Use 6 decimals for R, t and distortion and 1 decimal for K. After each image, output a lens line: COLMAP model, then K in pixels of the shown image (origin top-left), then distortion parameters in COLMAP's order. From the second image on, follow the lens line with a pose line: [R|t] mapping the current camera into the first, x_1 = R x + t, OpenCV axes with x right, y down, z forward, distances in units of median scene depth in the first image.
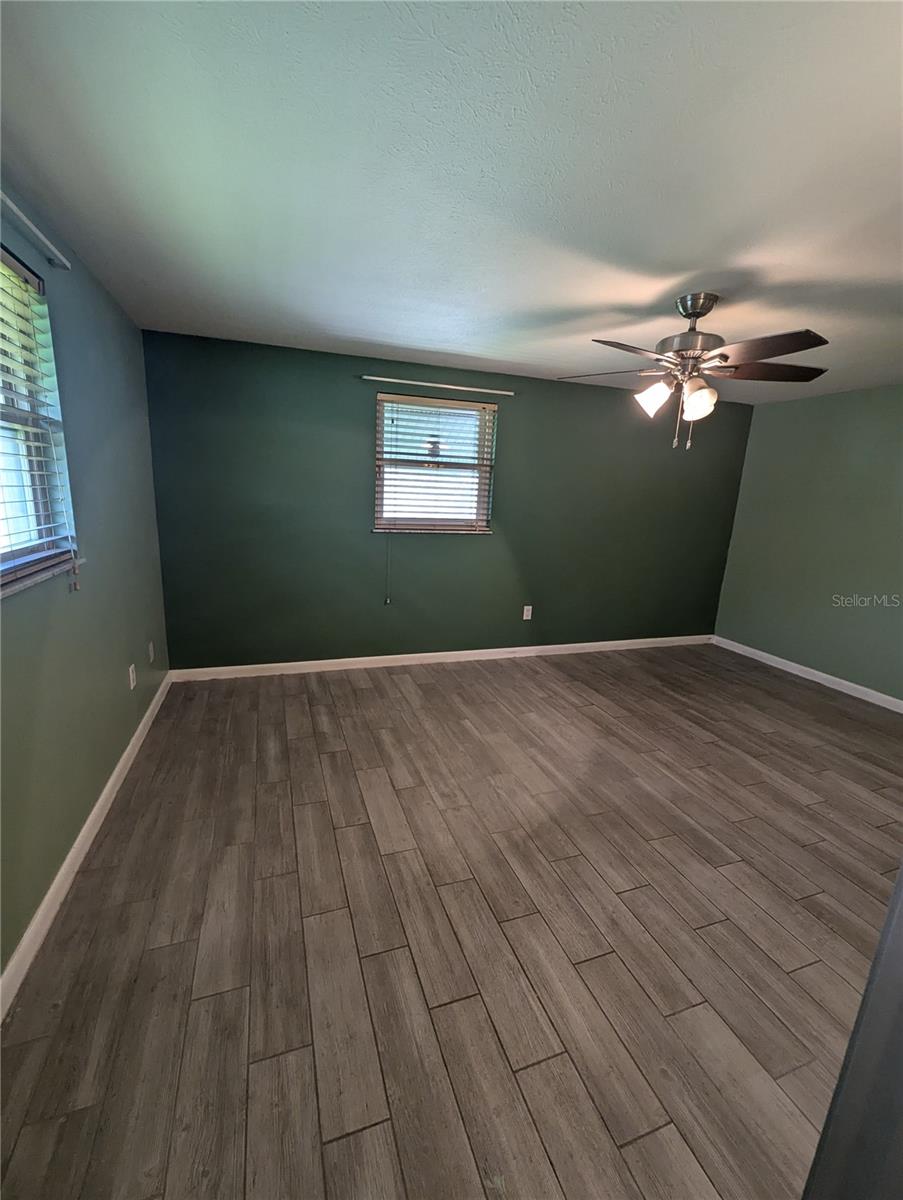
lens RADIAL K [[495.1, 0, 451.5], [0, 495.1, 600.0], [0, 0, 1]] dist [0.000991, -0.000111]
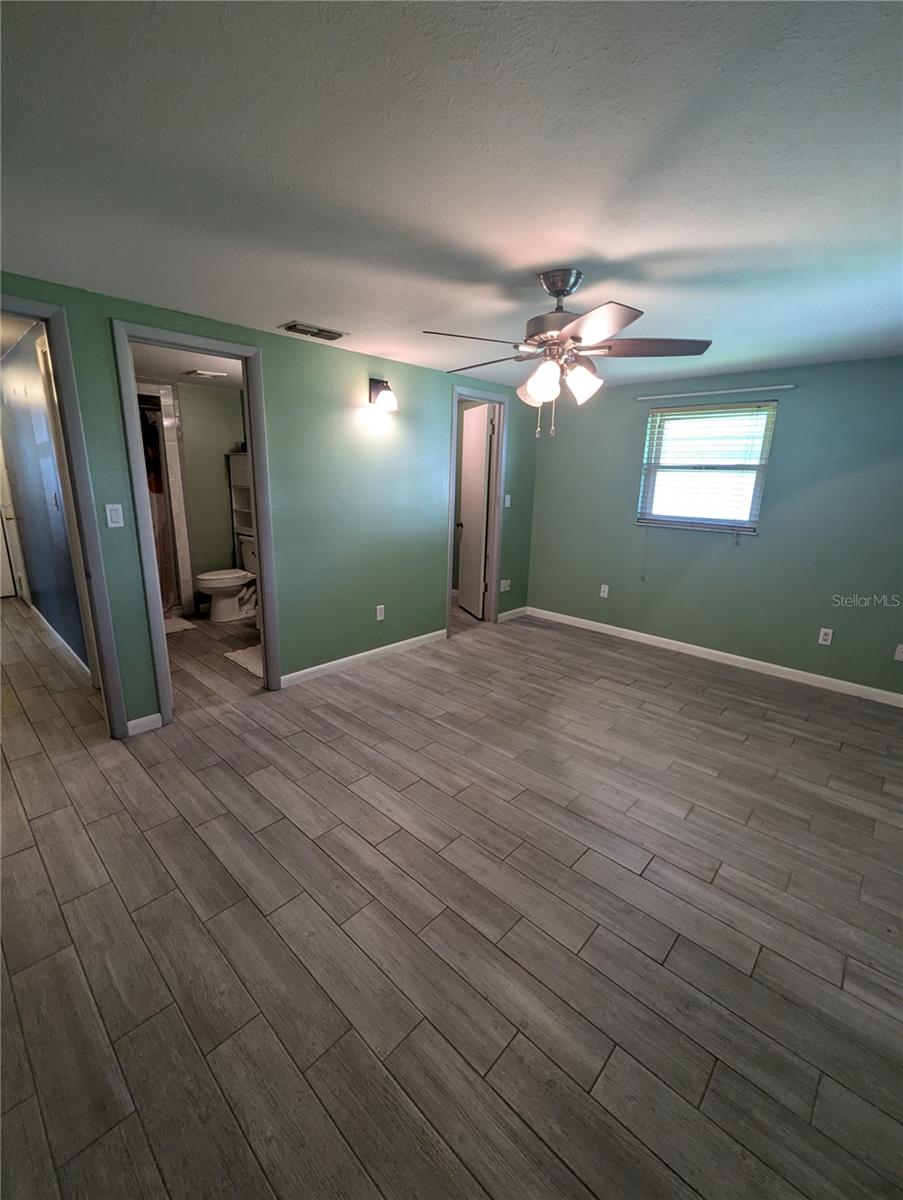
lens RADIAL K [[495.1, 0, 451.5], [0, 495.1, 600.0], [0, 0, 1]] dist [0.000991, -0.000111]
pose [[-0.880847, 0.053454, -0.470374, 0.959055], [-0.165585, 0.896053, 0.411911, -0.347957], [0.443498, 0.440717, -0.780434, 1.599937]]
